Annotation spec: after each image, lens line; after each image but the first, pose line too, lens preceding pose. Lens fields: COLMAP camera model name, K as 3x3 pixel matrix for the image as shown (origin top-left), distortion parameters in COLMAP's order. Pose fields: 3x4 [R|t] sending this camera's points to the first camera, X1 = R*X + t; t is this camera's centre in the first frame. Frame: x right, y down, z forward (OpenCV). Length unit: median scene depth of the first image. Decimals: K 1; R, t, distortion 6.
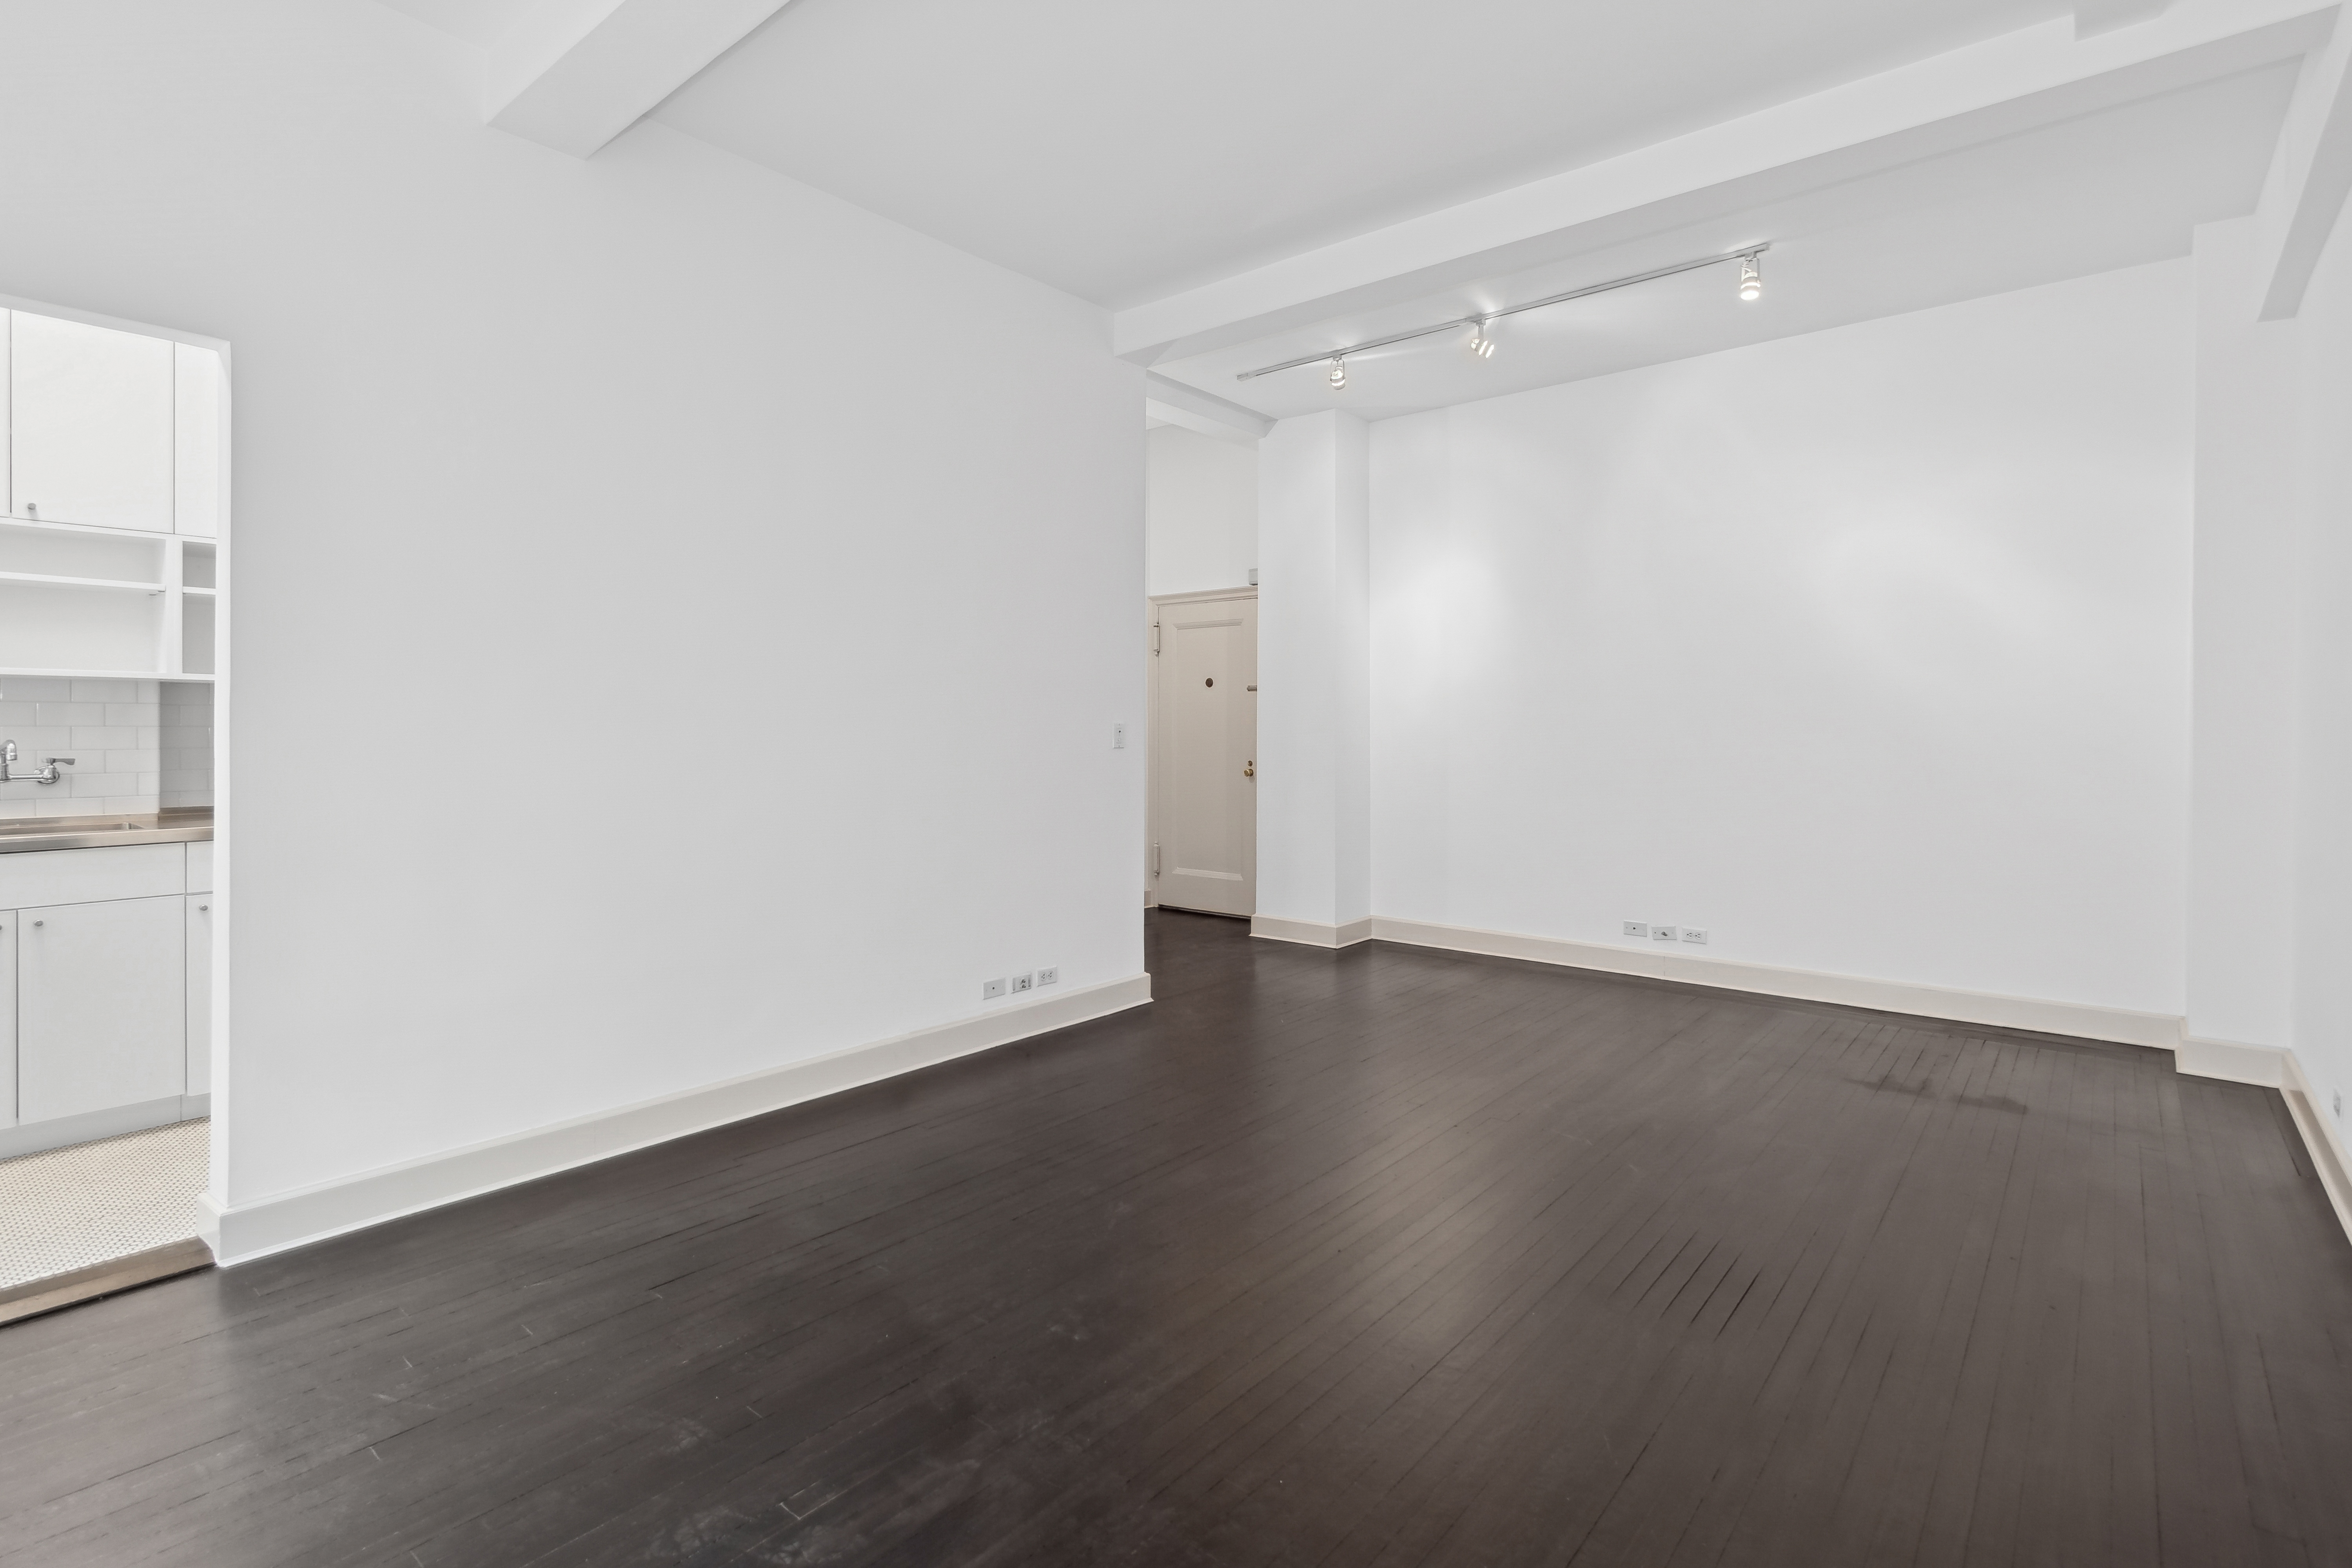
lens RADIAL K [[1116.2, 0, 1185.7], [0, 1116.2, 687.5], [0, 0, 1]] dist [0.002393, 0.000146]
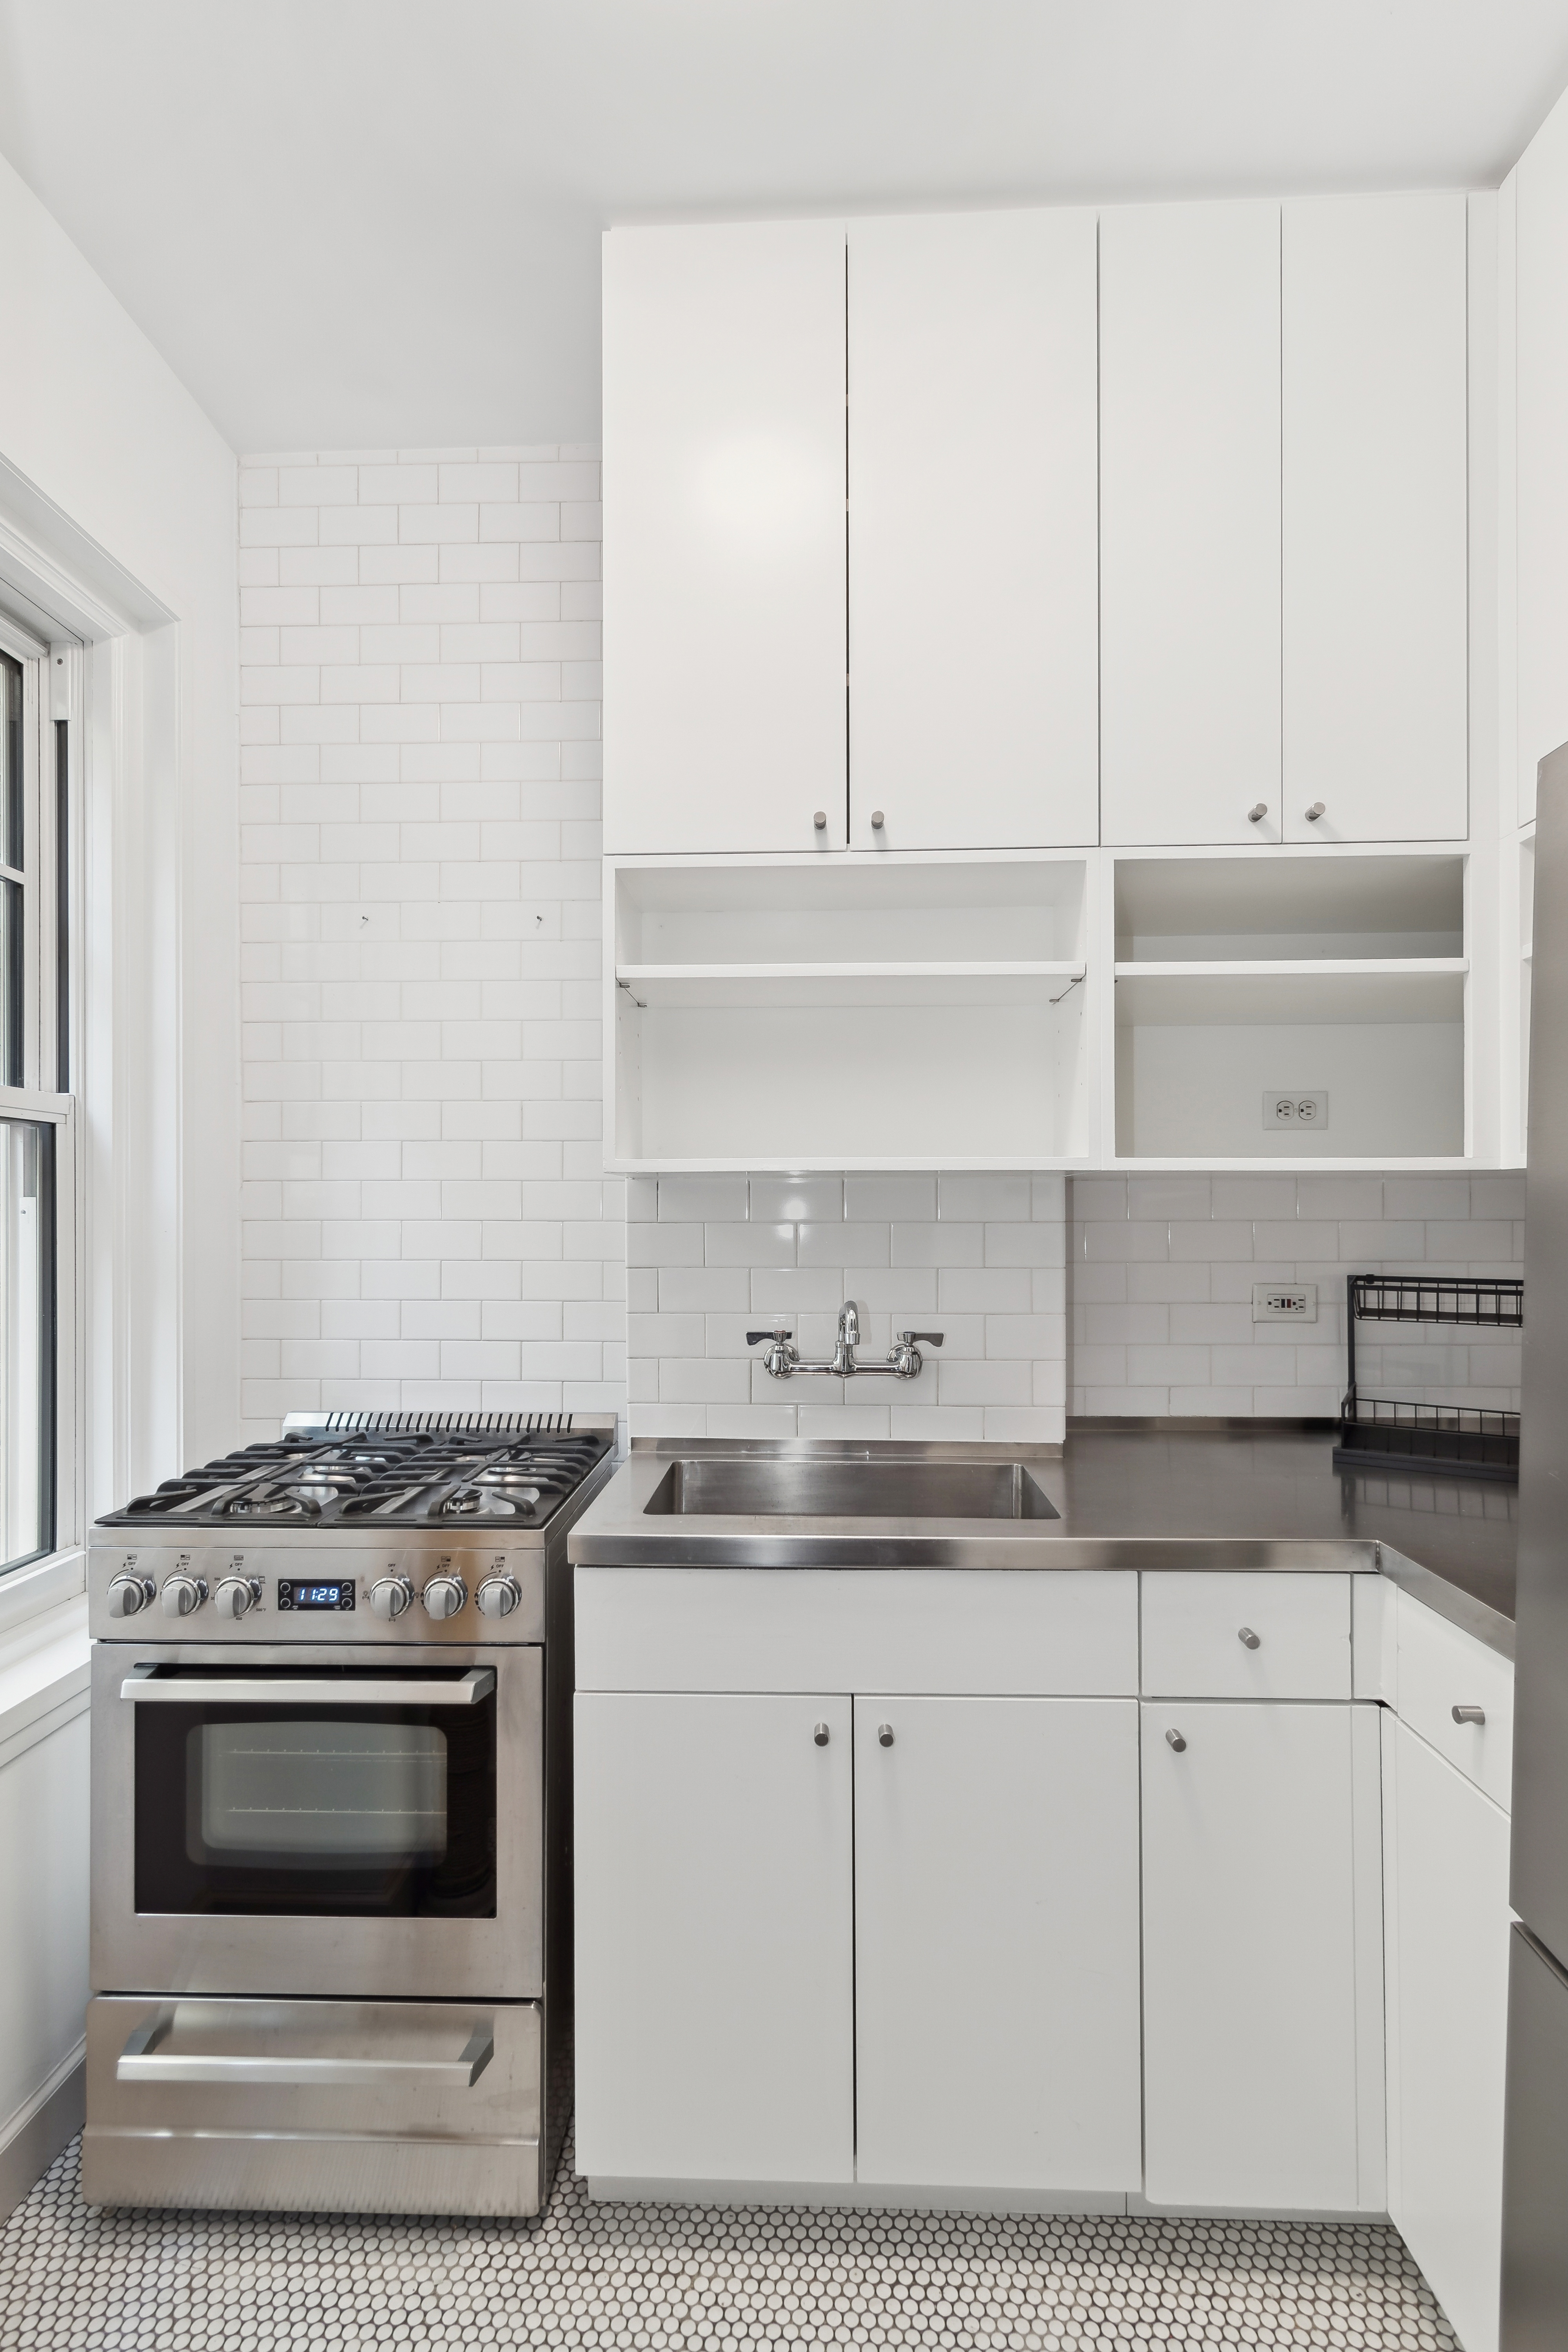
lens RADIAL K [[1116.2, 0, 791.0], [0, 1116.2, 1169.9], [0, 0, 1]] dist [0.002393, 0.000146]
pose [[0.607287, -0.001088, -0.794482, -0.640211], [0.007012, 0.999967, 0.003991, -0.010696], [0.794452, -0.007994, 0.607275, 0.645676]]
